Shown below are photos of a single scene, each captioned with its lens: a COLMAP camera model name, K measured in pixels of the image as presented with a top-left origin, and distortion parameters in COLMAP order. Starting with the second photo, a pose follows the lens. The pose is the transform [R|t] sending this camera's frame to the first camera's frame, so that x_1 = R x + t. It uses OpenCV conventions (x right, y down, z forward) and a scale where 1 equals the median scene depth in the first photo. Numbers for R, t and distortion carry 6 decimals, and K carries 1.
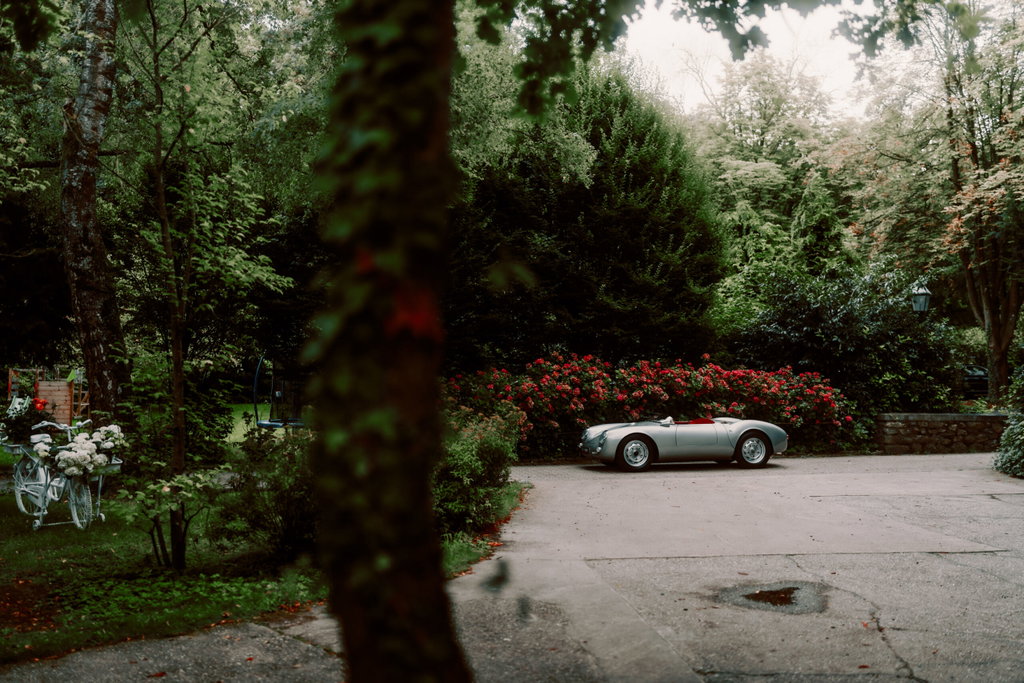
lens RADIAL K [[1000.5, 0, 512.0], [0, 1000.5, 341.5], [0, 0, 1]] dist [-0.031686, -0.002159]
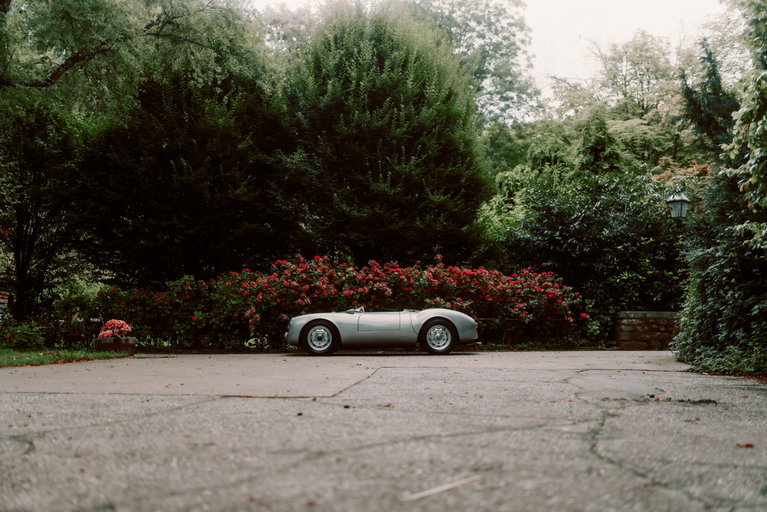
lens RADIAL K [[749.4, 0, 383.5], [0, 749.4, 256.0], [0, 0, 1]] dist [-0.031686, -0.002159]
pose [[0.978168, -0.018830, -0.206962, 0.295637], [0.007321, 0.998391, -0.056237, 0.057278], [0.207688, 0.053494, 0.976731, 0.187204]]
